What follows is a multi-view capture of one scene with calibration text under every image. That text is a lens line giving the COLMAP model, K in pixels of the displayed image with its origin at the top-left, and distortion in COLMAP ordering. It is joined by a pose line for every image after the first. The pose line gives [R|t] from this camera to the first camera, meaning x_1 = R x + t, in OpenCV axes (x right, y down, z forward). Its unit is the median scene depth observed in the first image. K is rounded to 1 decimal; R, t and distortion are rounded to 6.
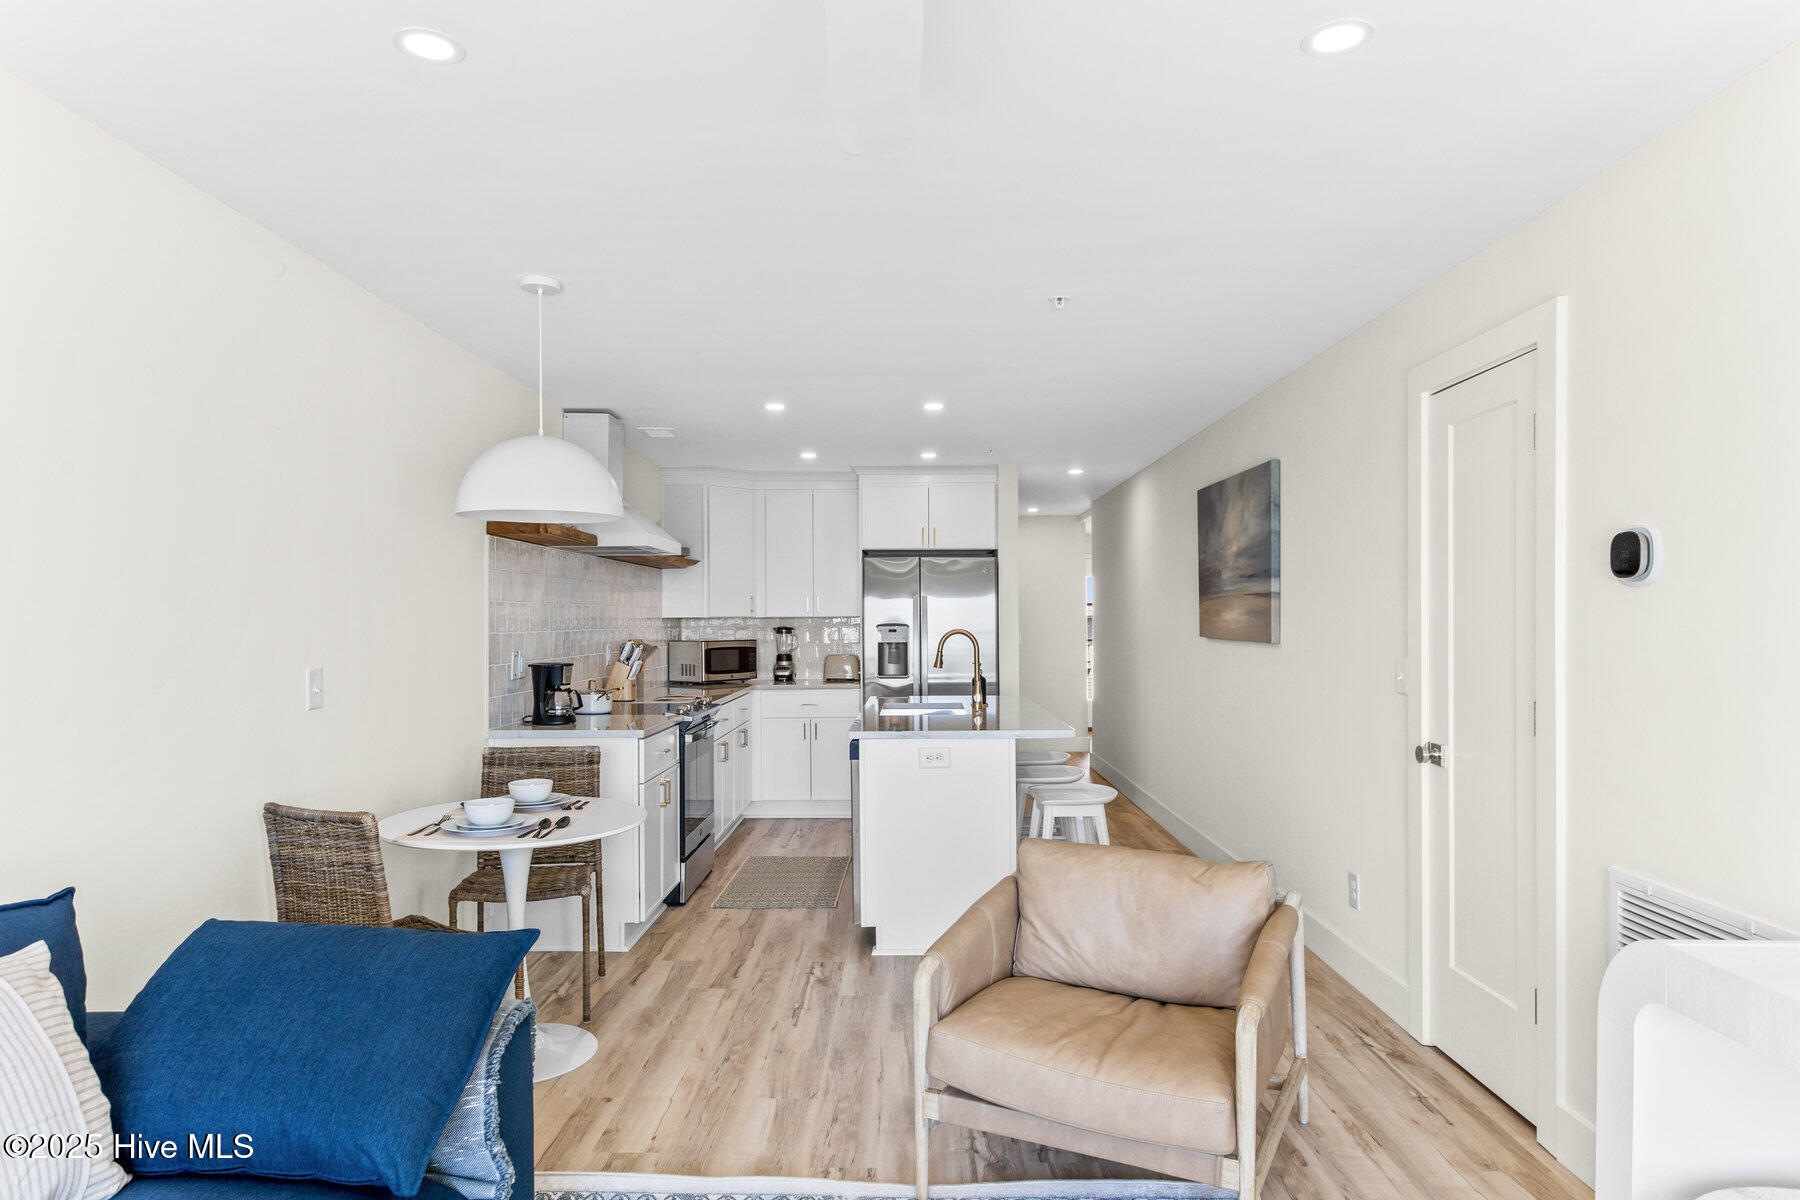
lens RADIAL K [[1093.1, 0, 900.0], [0, 1093.1, 600.0], [0, 0, 1]] dist [0.046019, 0.000069]
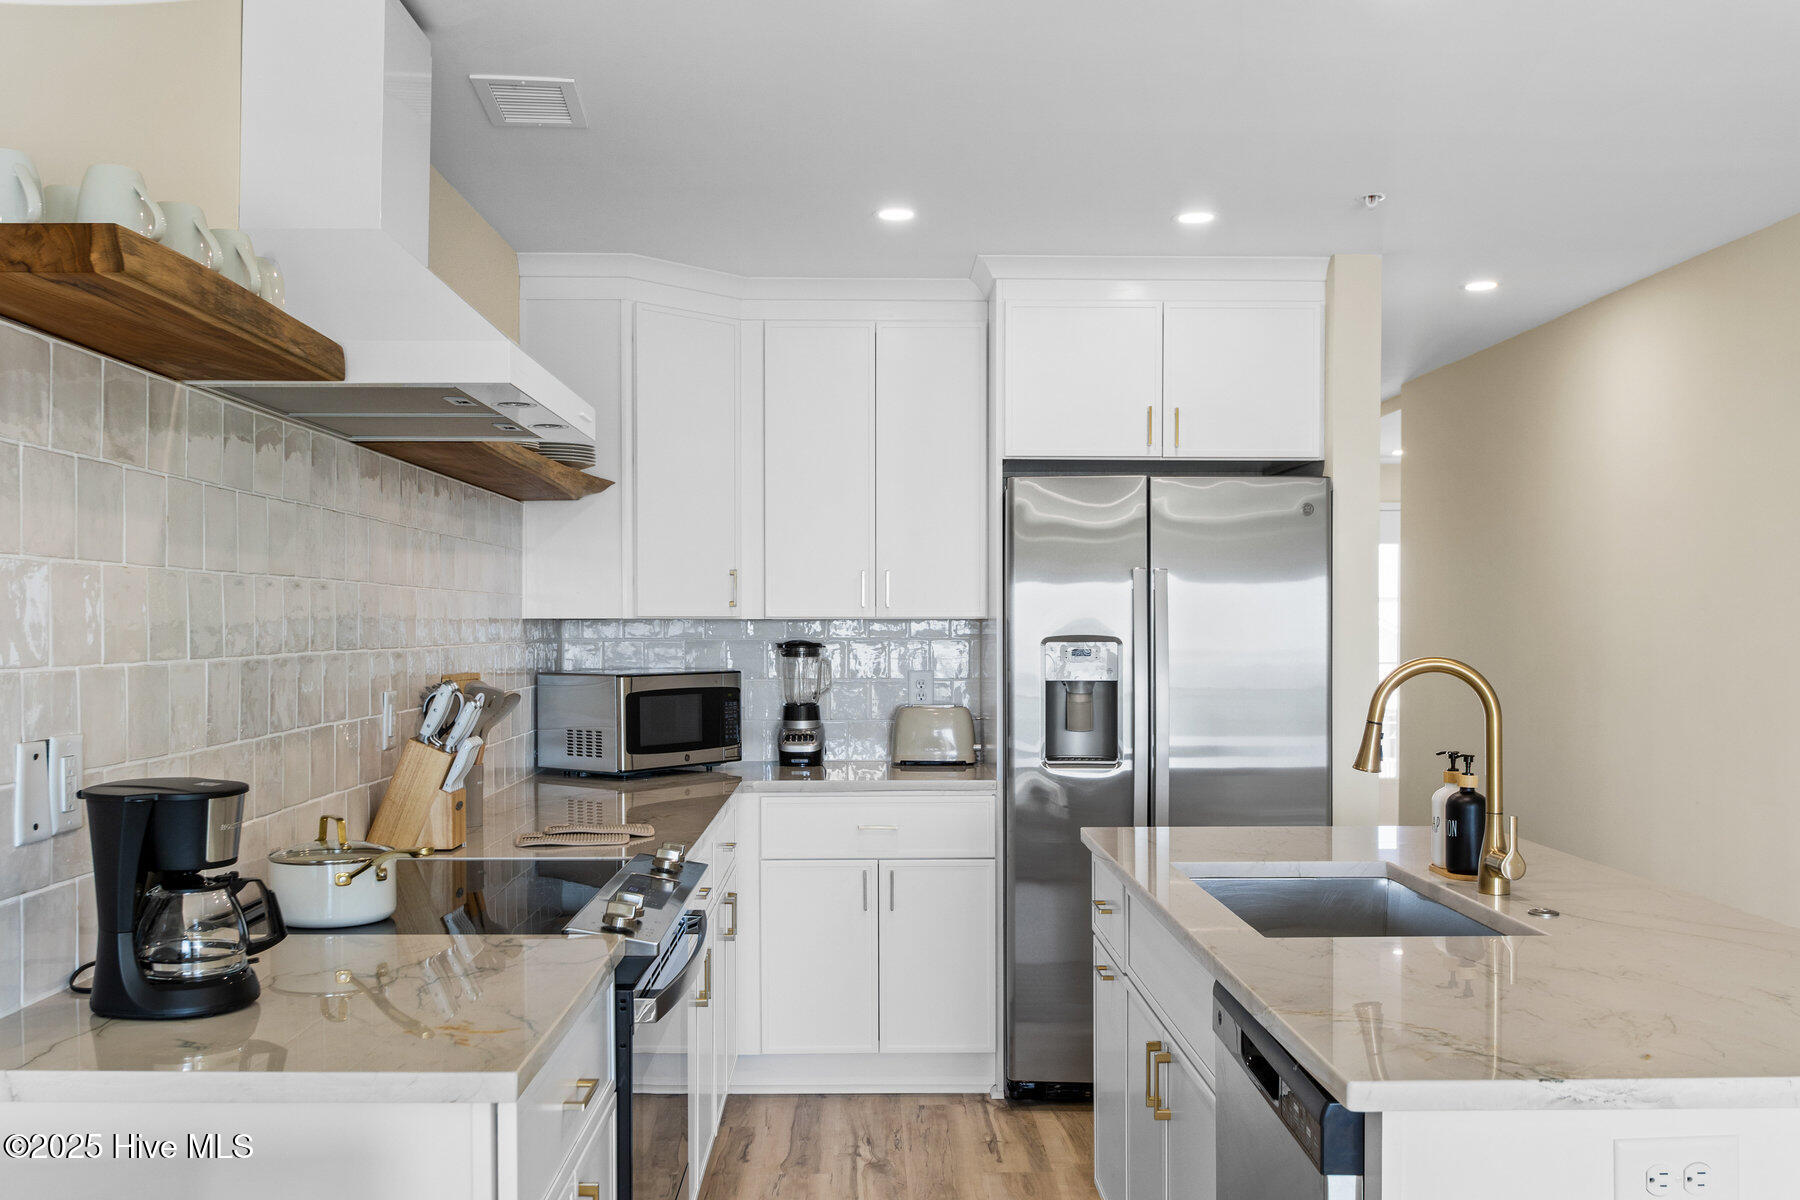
lens RADIAL K [[1608.0, 0, 900.4], [0, 1608.0, 619.1], [0, 0, 1]] dist [-0.009111, -0.003042]
pose [[0.999194, 0.004522, 0.039892, -0.098647], [-0.005136, 0.999870, 0.015309, 0.006376], [-0.039818, -0.015502, 0.999087, 0.386969]]
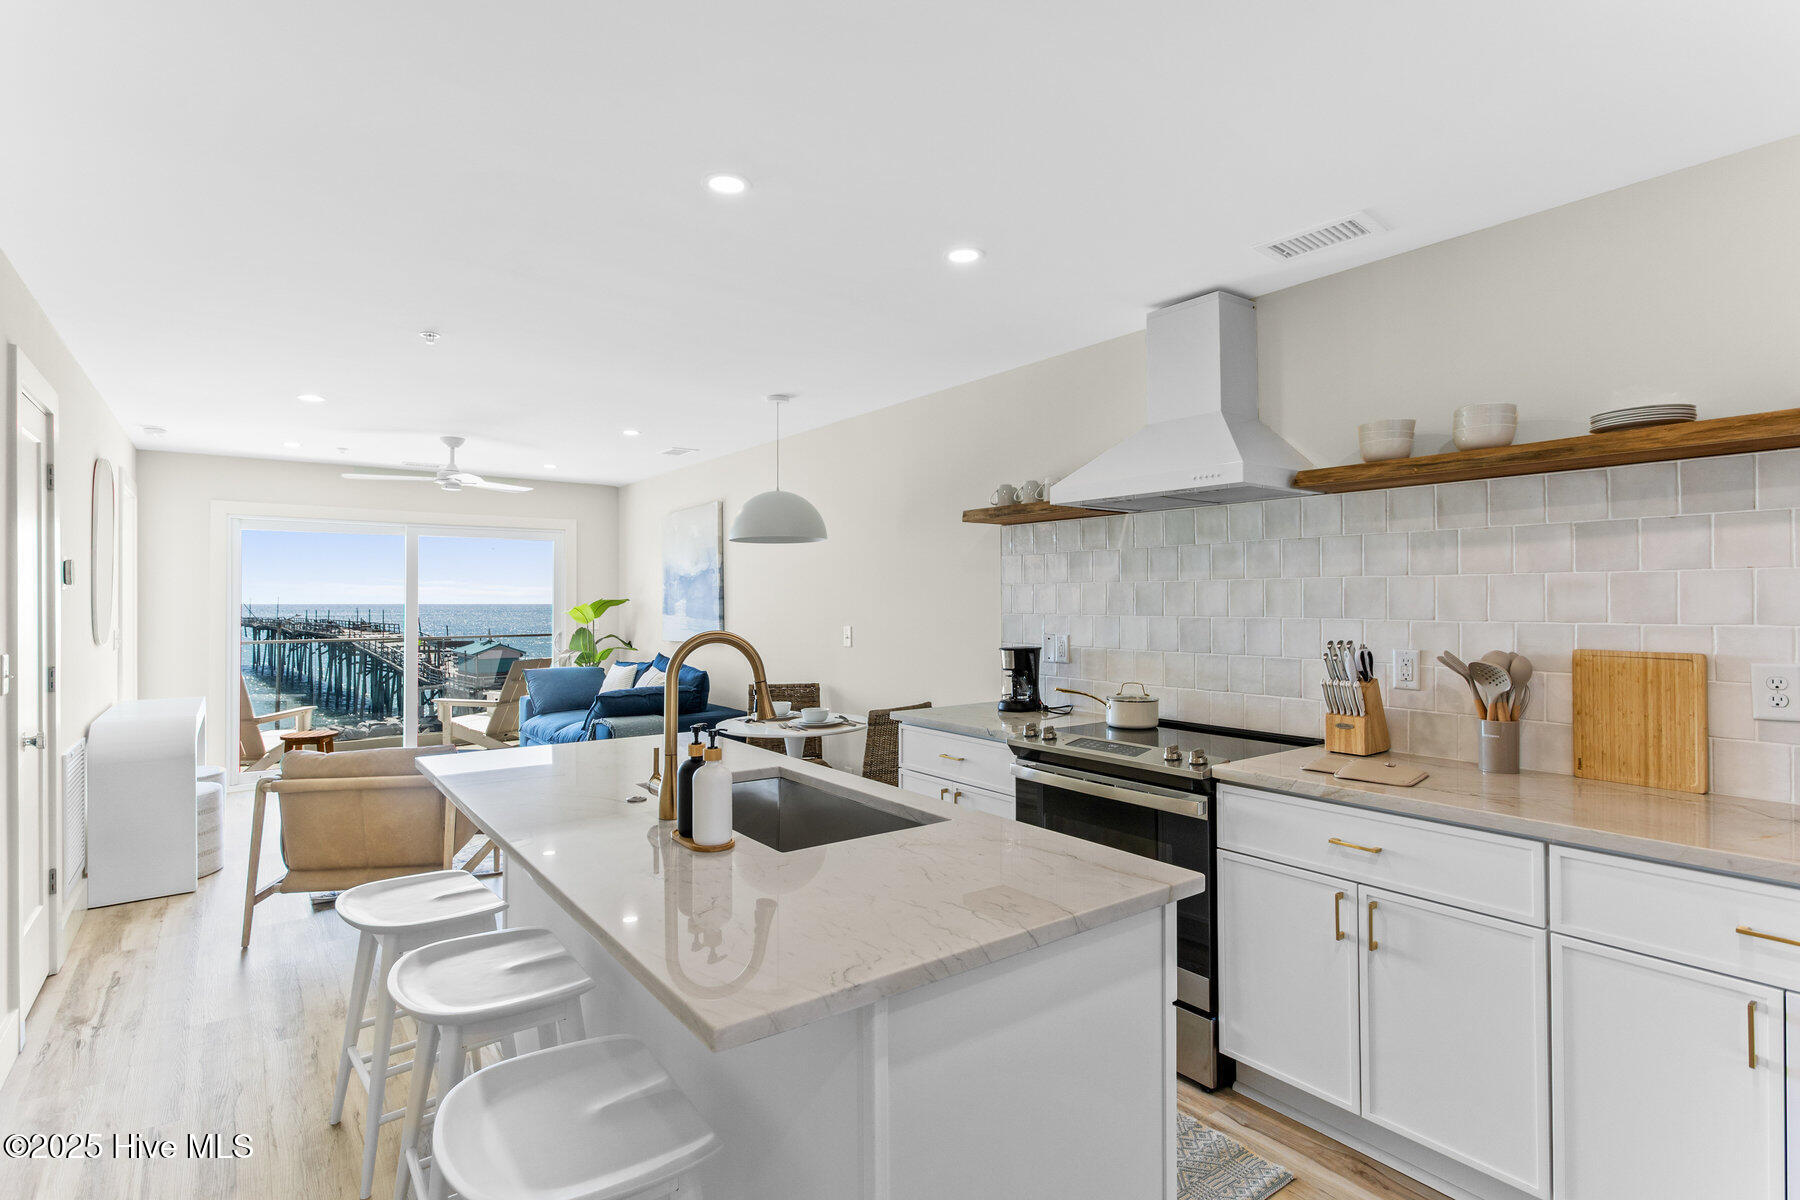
lens RADIAL K [[855.1, 0, 852.1], [0, 855.1, 600.3], [0, 0, 1]] dist [-0.001339, -0.000343]
pose [[-0.806089, 0.004401, -0.591778, 0.156889], [0.014600, 0.999816, -0.012452, 0.015379], [0.591615, -0.018677, -0.806004, 0.982689]]
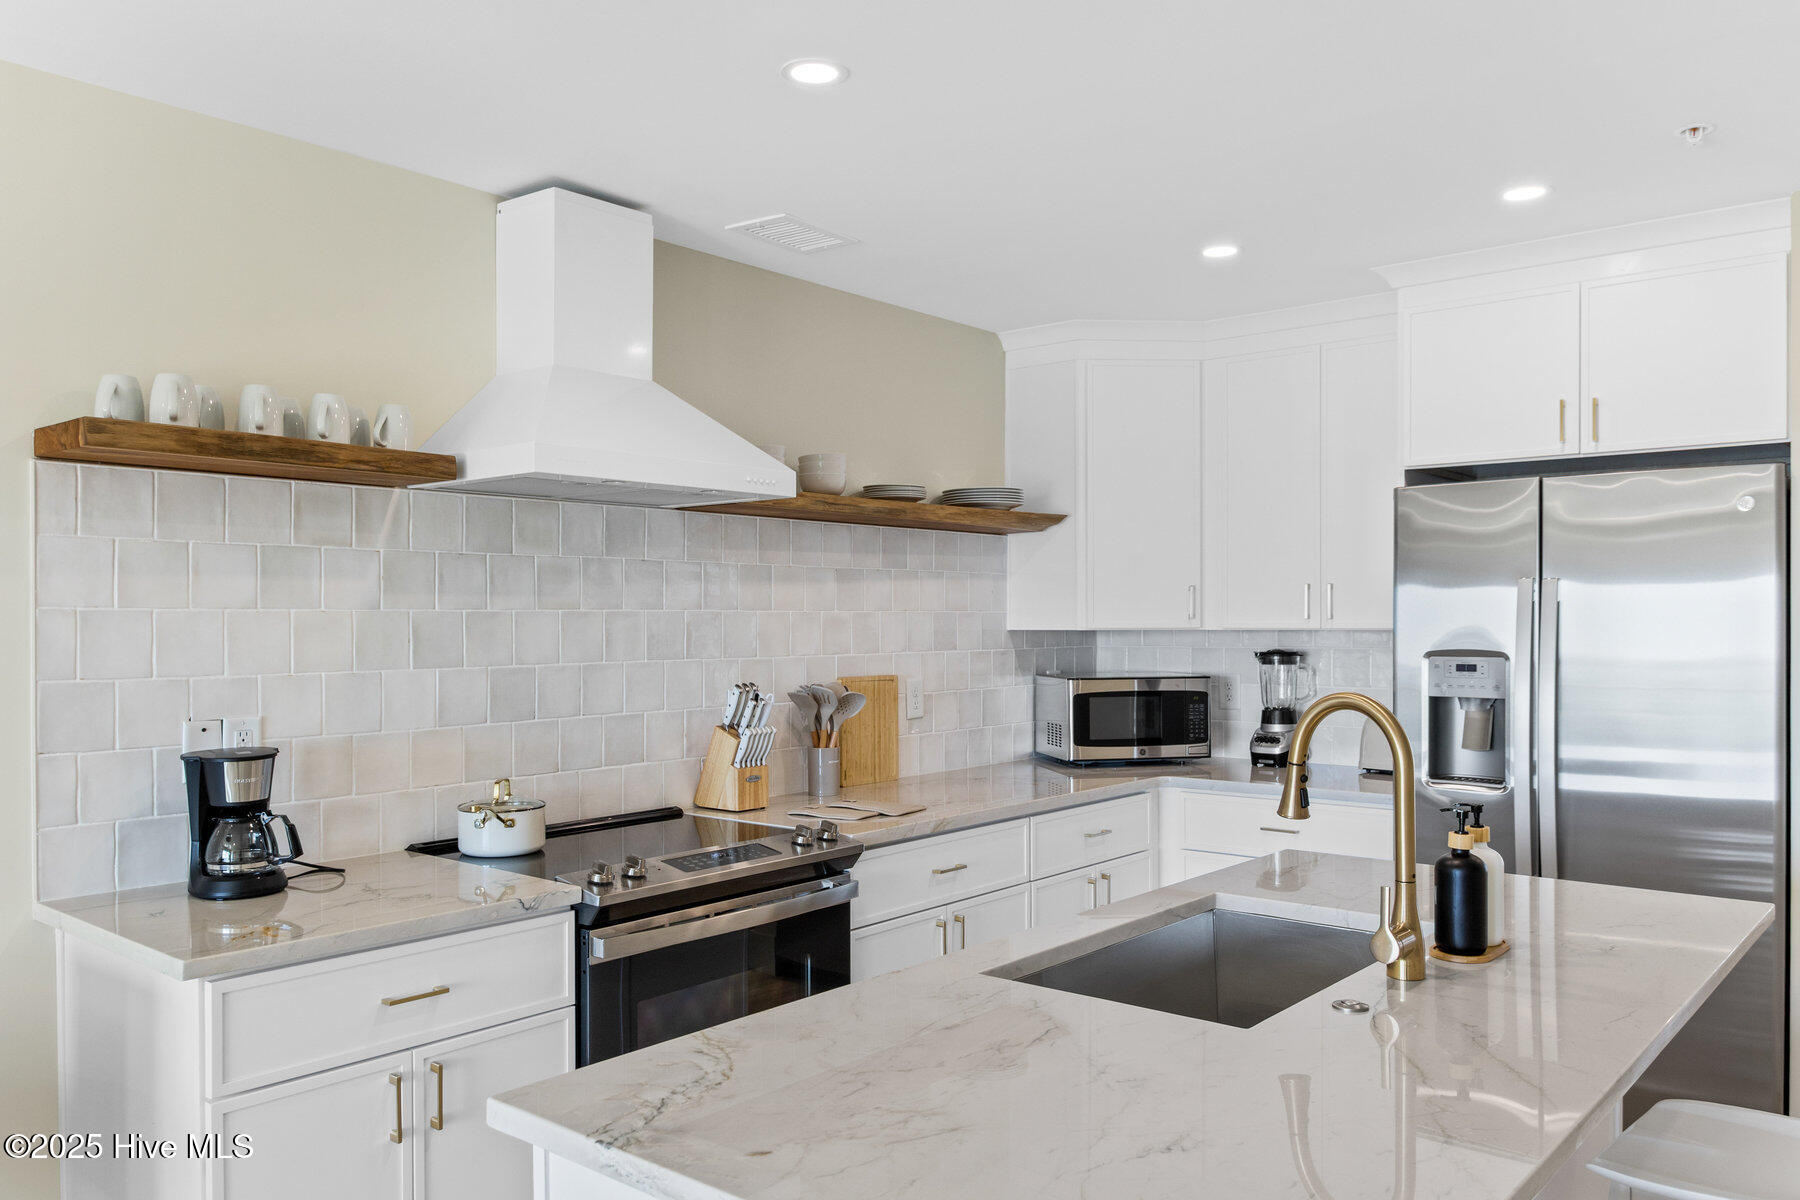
lens RADIAL K [[1348.3, 0, 900.0], [0, 1348.3, 600.0], [0, 0, 1]] dist [-0.000967, 0.000363]
pose [[0.774683, -0.006949, -0.632311, 0.141702], [0.011736, 0.999925, 0.003390, -0.000401], [0.632241, -0.010047, 0.774707, 0.486785]]
